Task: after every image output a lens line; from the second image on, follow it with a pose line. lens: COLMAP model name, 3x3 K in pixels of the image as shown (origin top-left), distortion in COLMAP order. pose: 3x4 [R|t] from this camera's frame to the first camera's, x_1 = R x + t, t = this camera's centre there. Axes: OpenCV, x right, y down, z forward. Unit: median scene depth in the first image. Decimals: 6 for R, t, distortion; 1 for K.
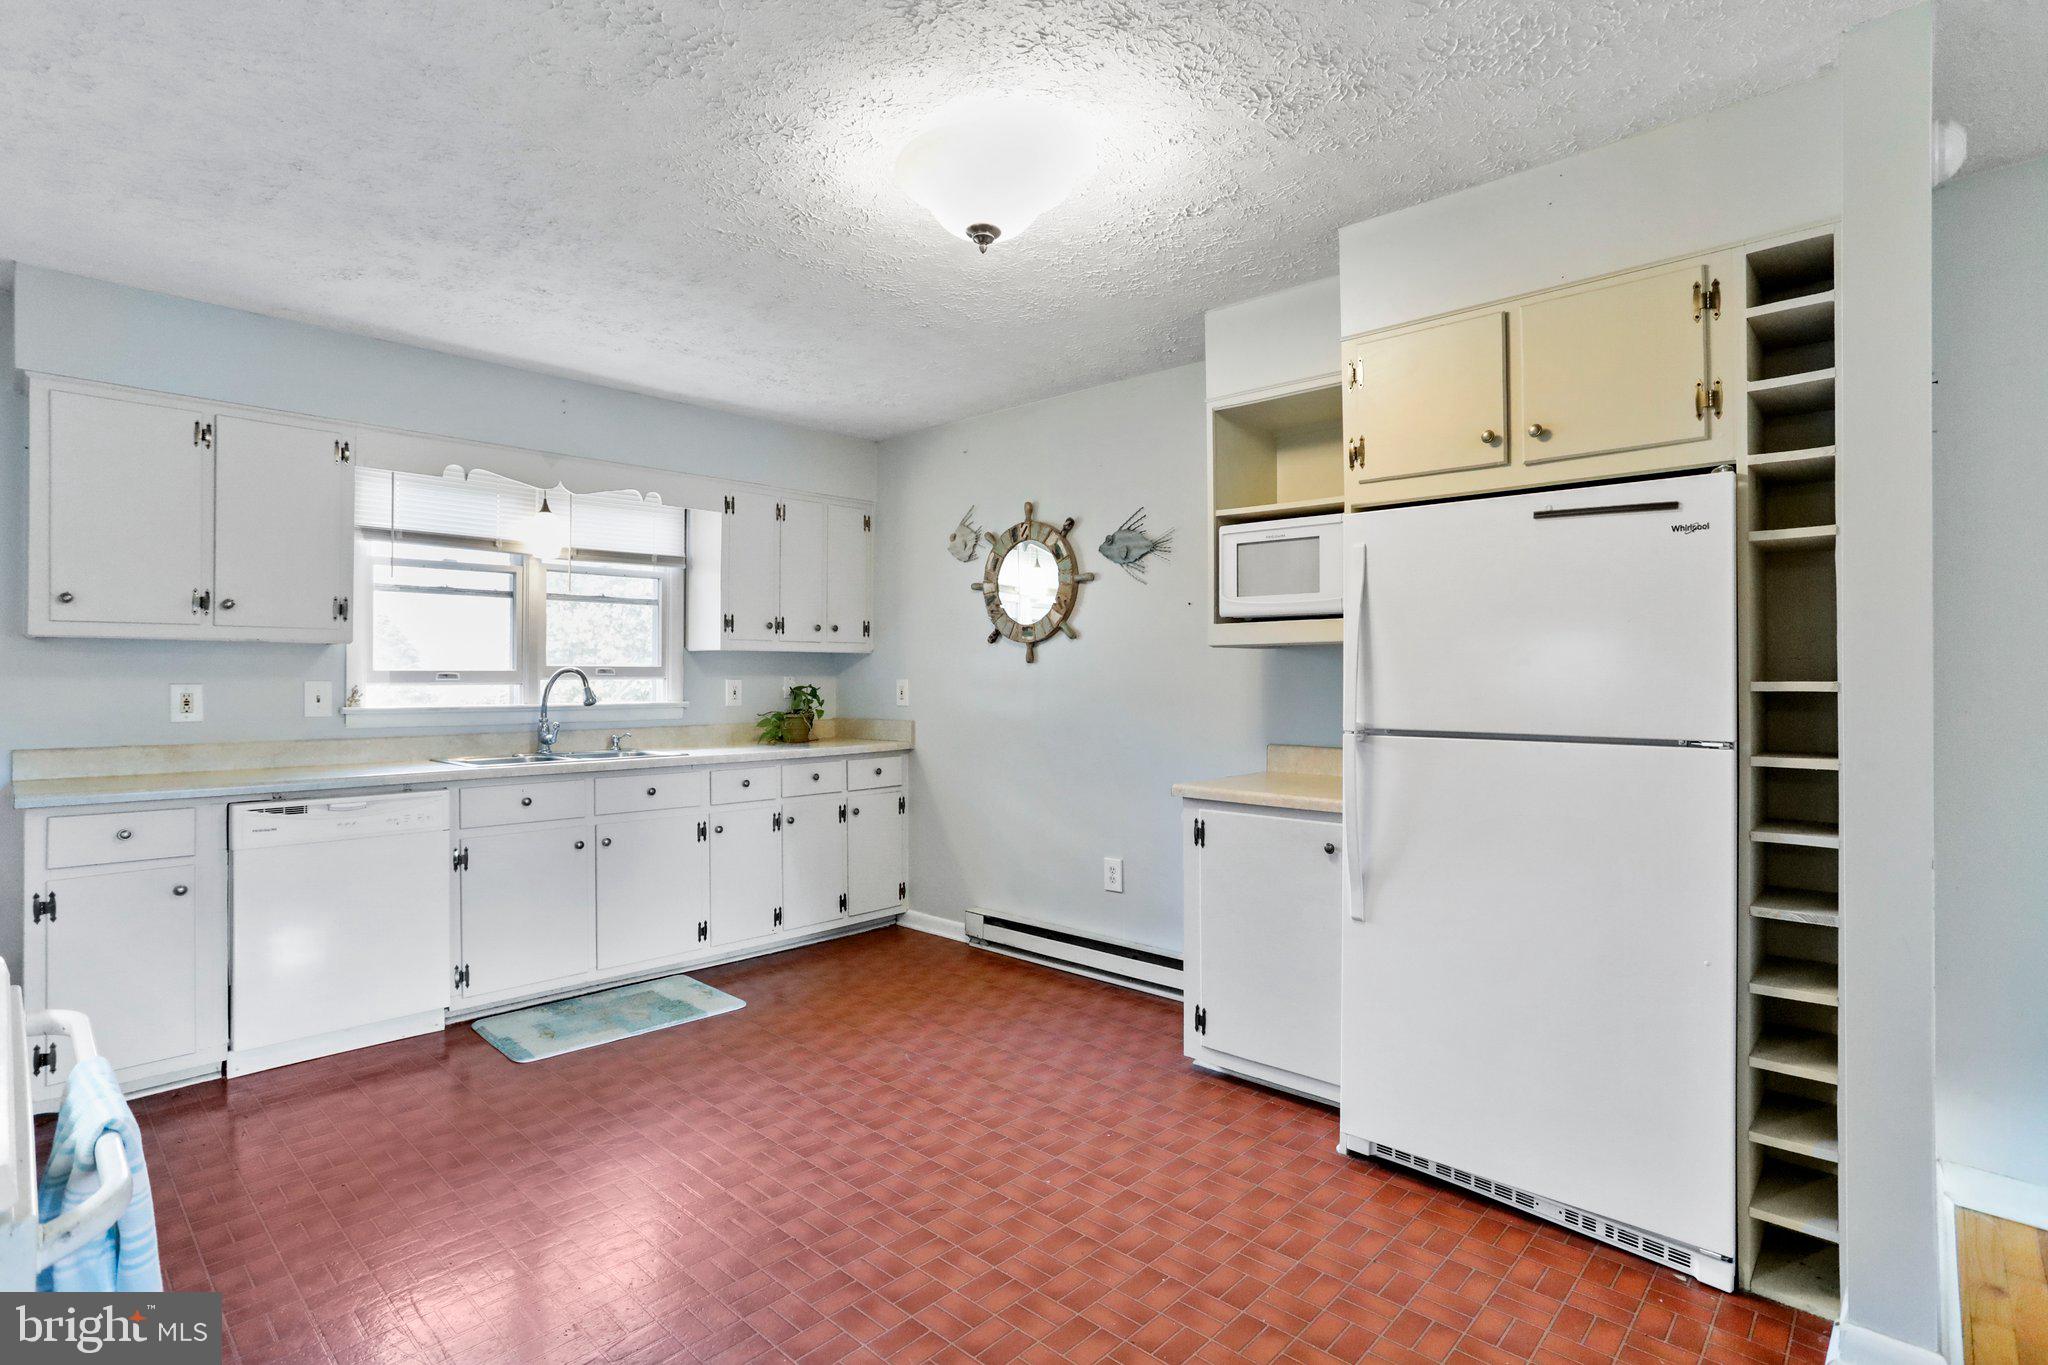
lens RADIAL K [[990.7, 0, 1019.7], [0, 990.7, 671.0], [0, 0, 1]] dist [-0.038949, 0.012864]
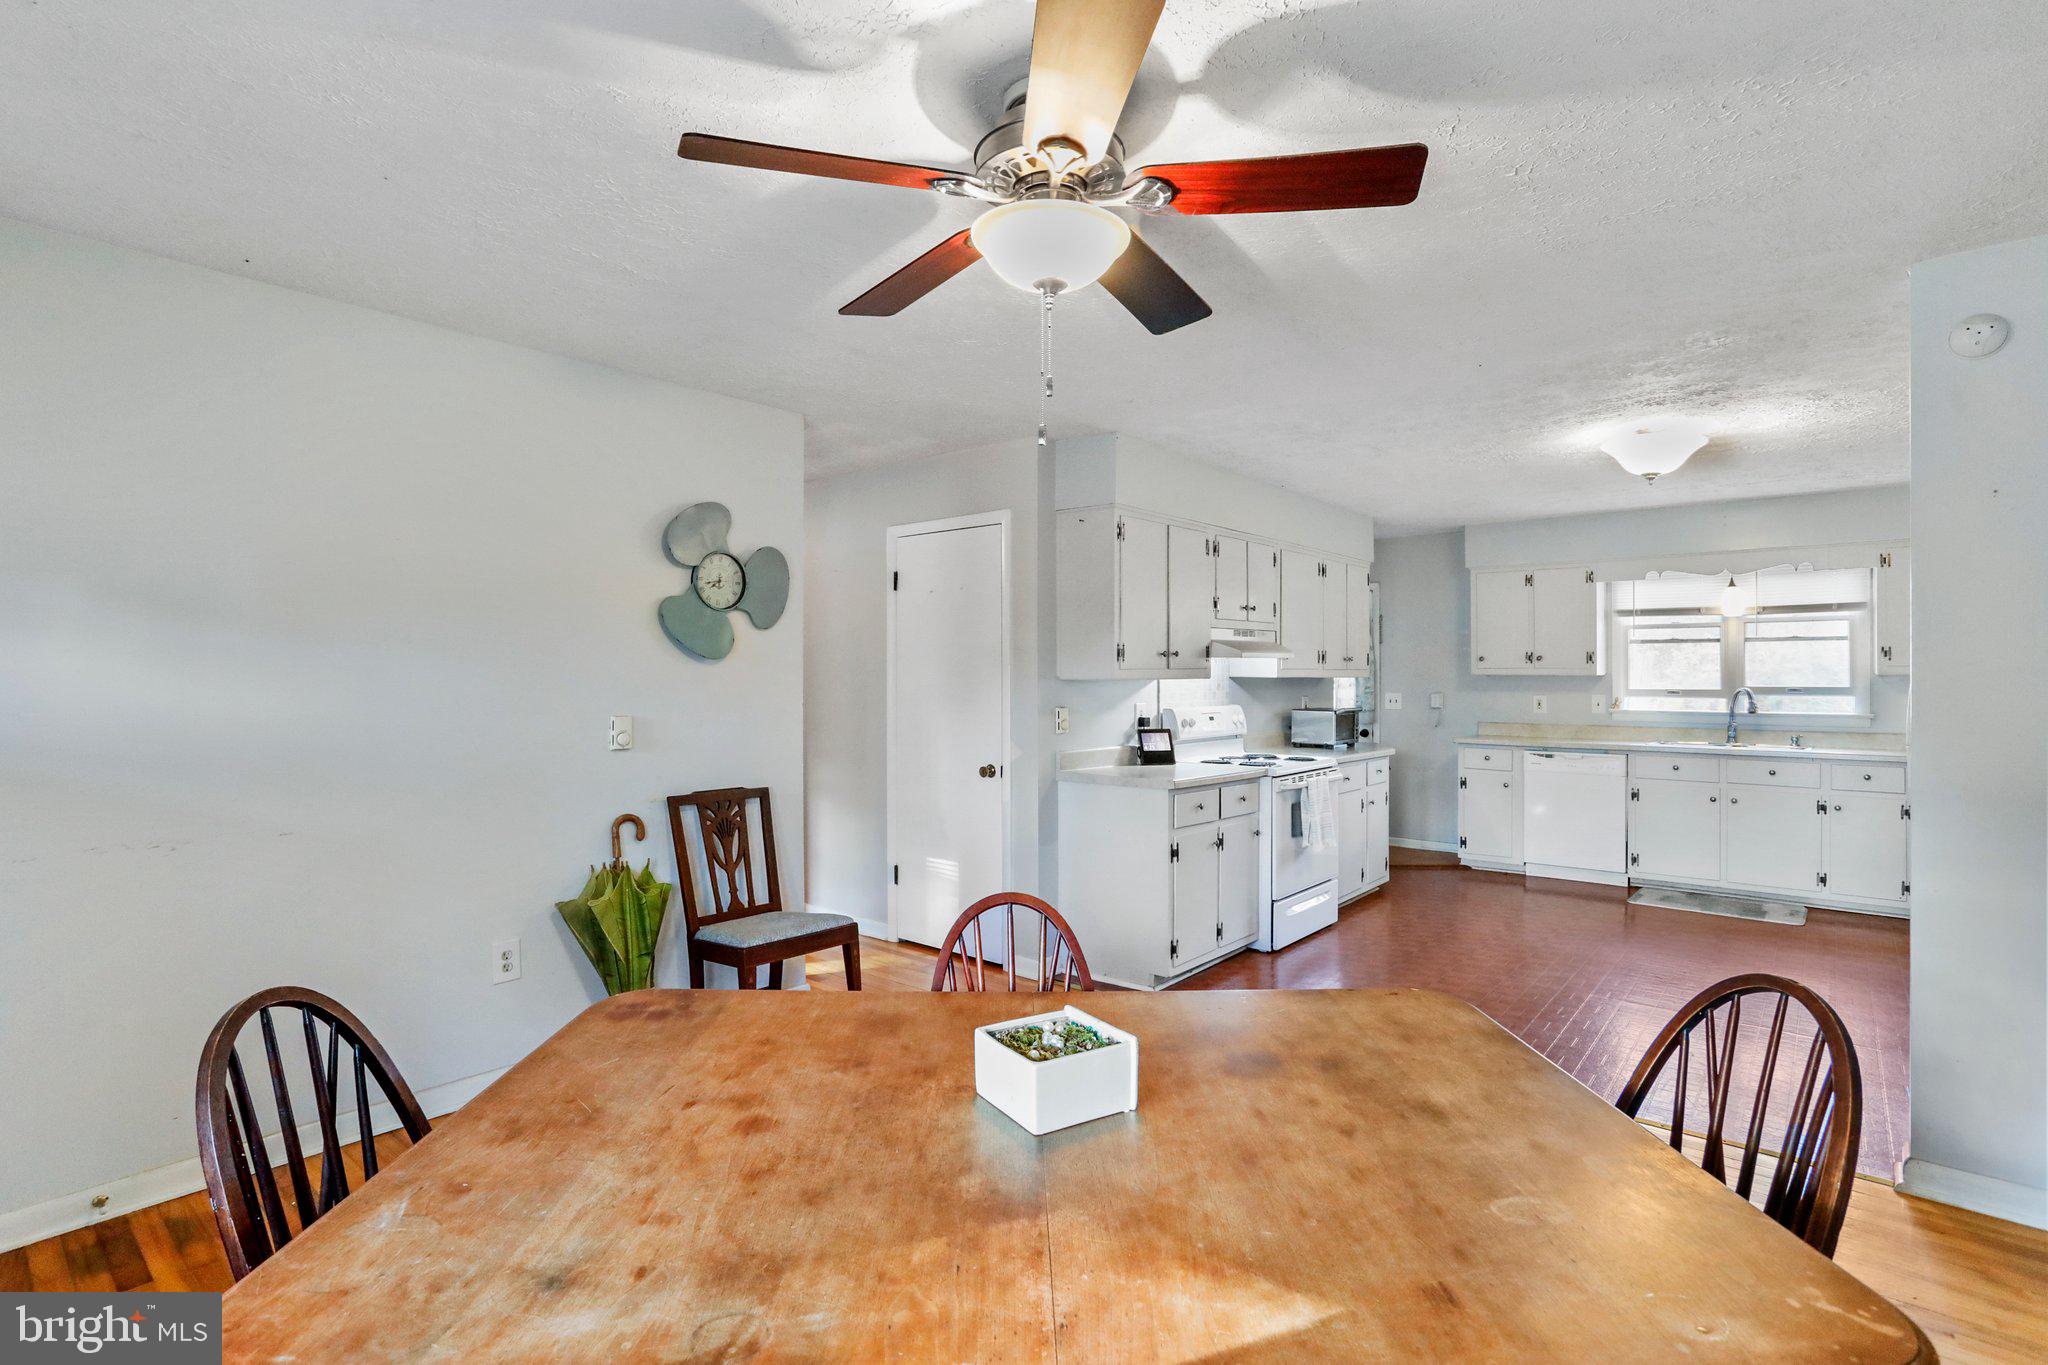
lens RADIAL K [[990.7, 0, 1018.4], [0, 990.7, 672.3], [0, 0, 1]] dist [-0.038949, 0.012864]
pose [[0.048567, -0.006218, -0.998801, 0.983182], [0.003313, 0.999976, -0.006064, -0.022047], [0.998814, -0.003015, 0.048586, -0.189111]]
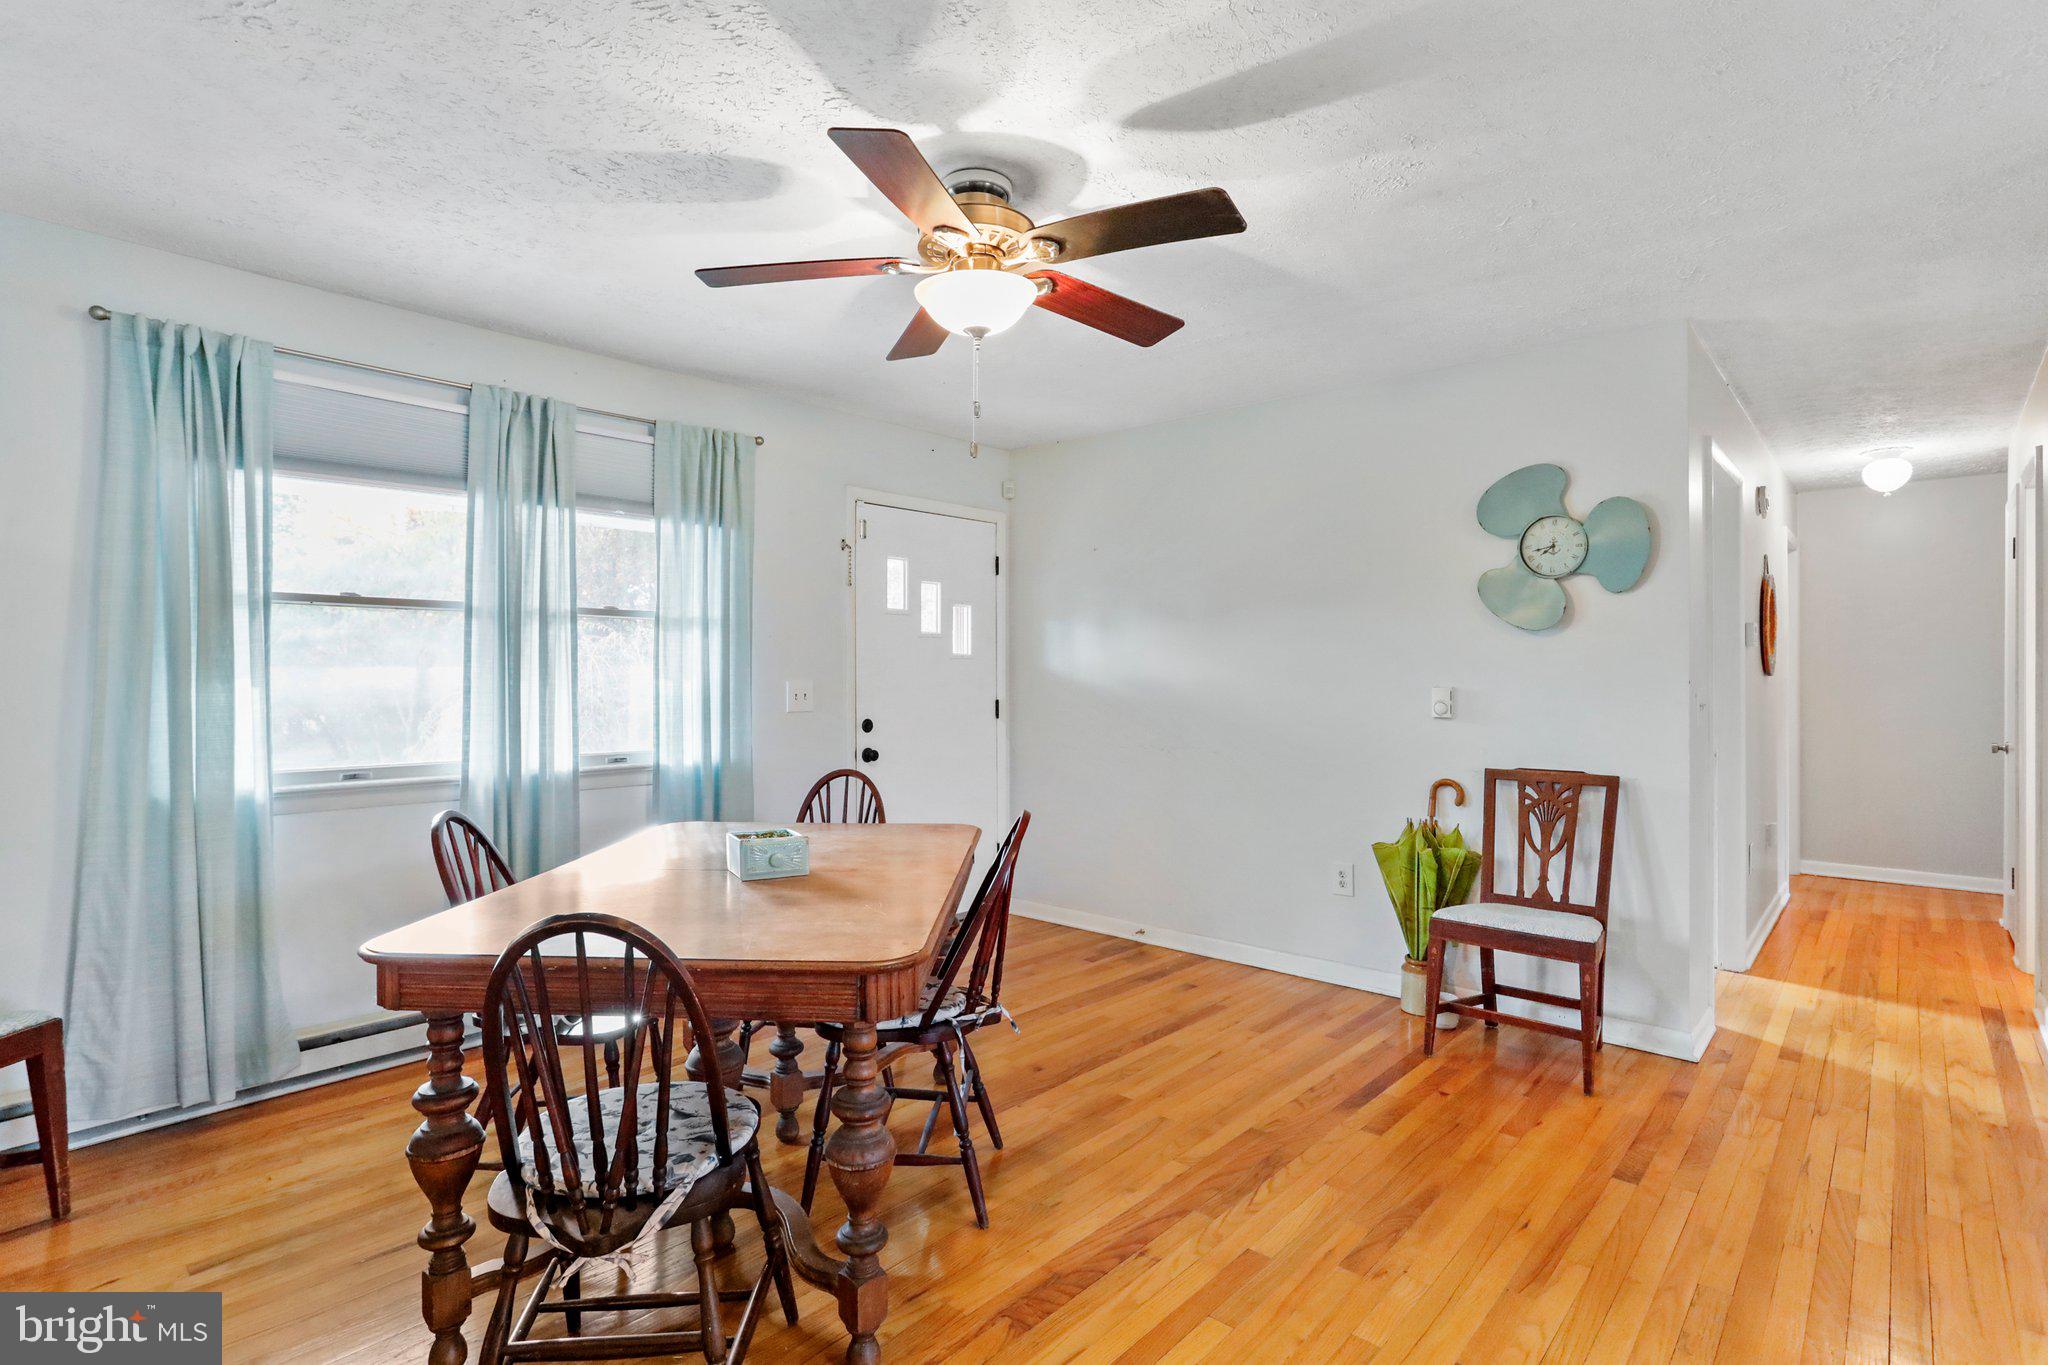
lens RADIAL K [[990.7, 0, 1033.7], [0, 990.7, 673.4], [0, 0, 1]] dist [-0.038949, 0.012864]
pose [[-0.999829, -0.002495, -0.018303, 0.516024], [-0.002400, 0.999983, -0.005227, 0.002005], [0.018316, -0.005182, -0.999819, 0.419227]]
